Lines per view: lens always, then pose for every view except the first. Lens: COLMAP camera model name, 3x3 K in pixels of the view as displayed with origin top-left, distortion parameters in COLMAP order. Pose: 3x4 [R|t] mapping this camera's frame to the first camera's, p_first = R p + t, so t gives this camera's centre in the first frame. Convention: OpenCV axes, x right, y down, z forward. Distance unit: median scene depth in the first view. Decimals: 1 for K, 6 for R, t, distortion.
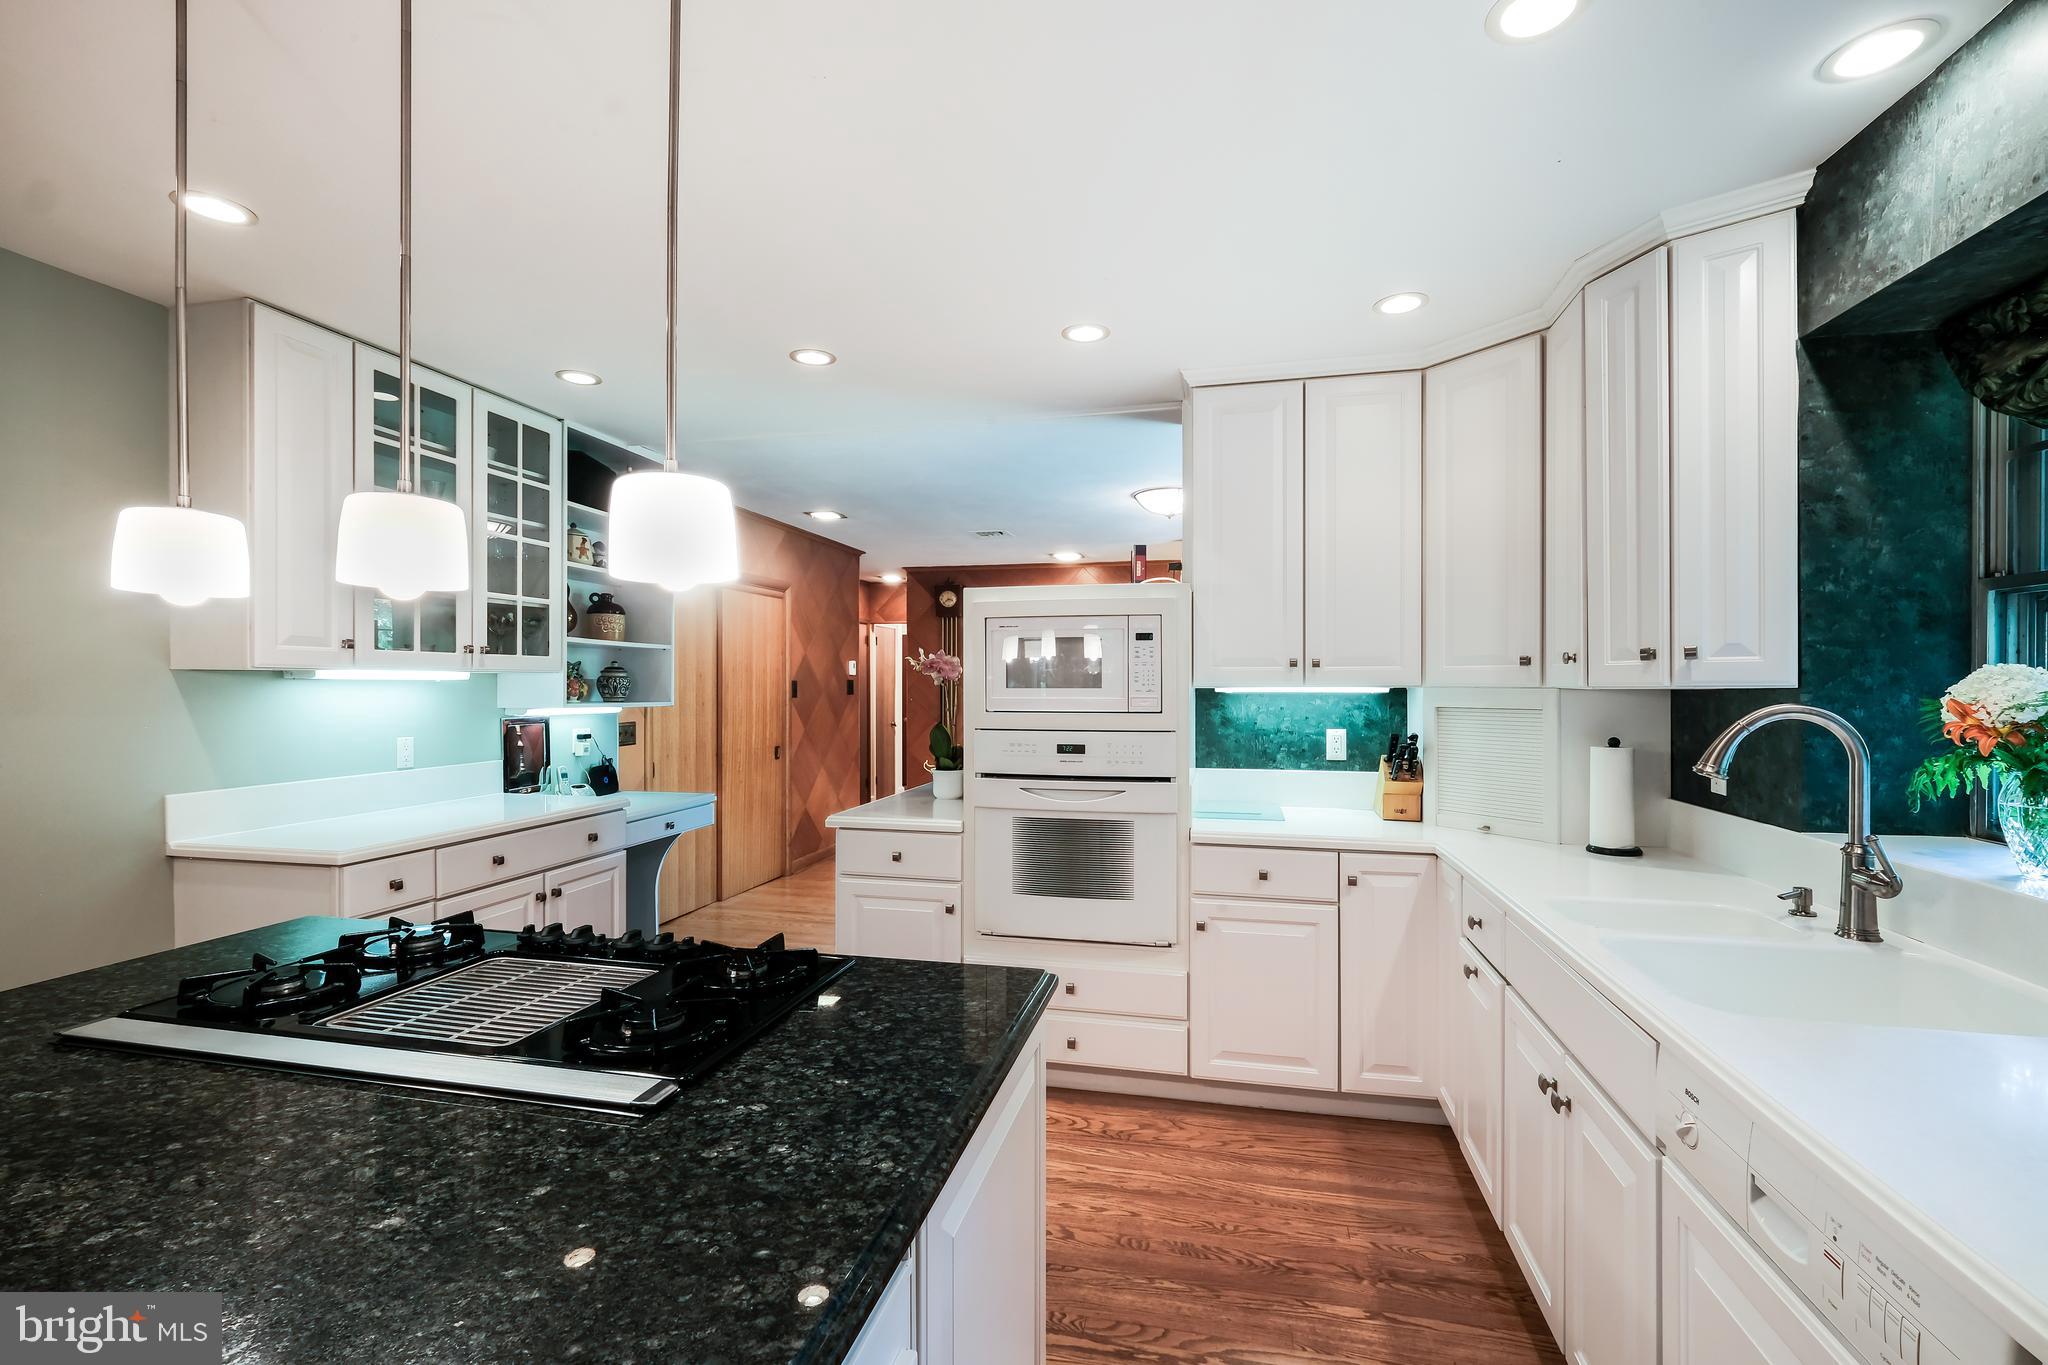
lens RADIAL K [[893.3, 0, 1024.0], [0, 893.3, 682.5], [0, 0, 1]] dist [-0.000473, -0.000073]
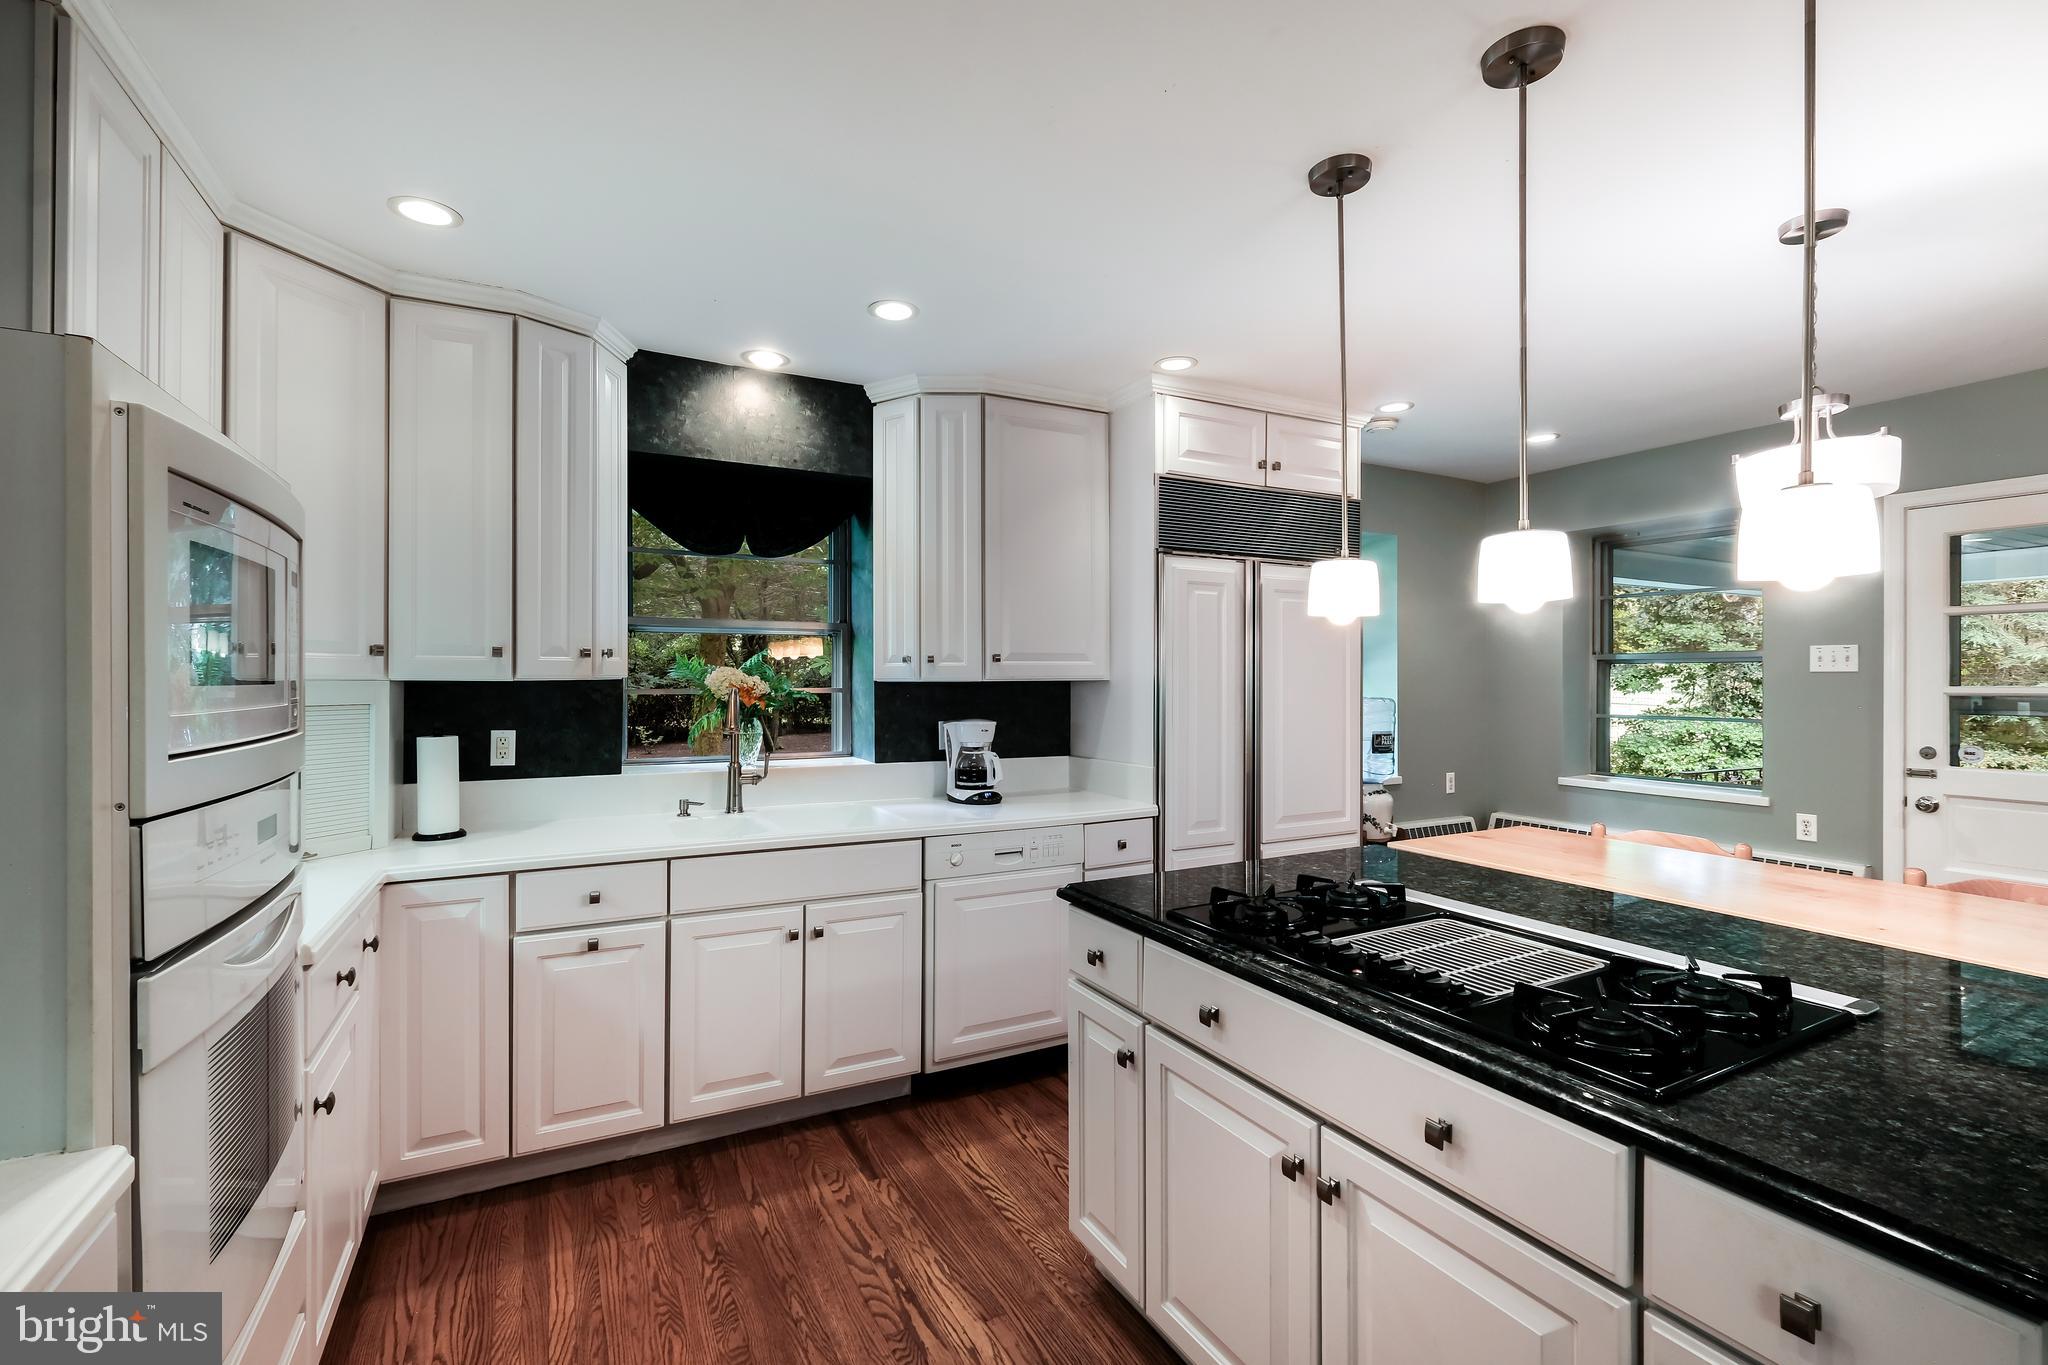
lens RADIAL K [[908.3, 0, 1024.0], [0, 908.3, 682.5], [0, 0, 1]] dist [-0.000385, -0.000044]
pose [[-0.650077, 0.006454, 0.759841, -0.655057], [0.012203, 0.999924, 0.001947, 0.013495], [-0.759771, 0.010538, -0.650106, 1.291268]]
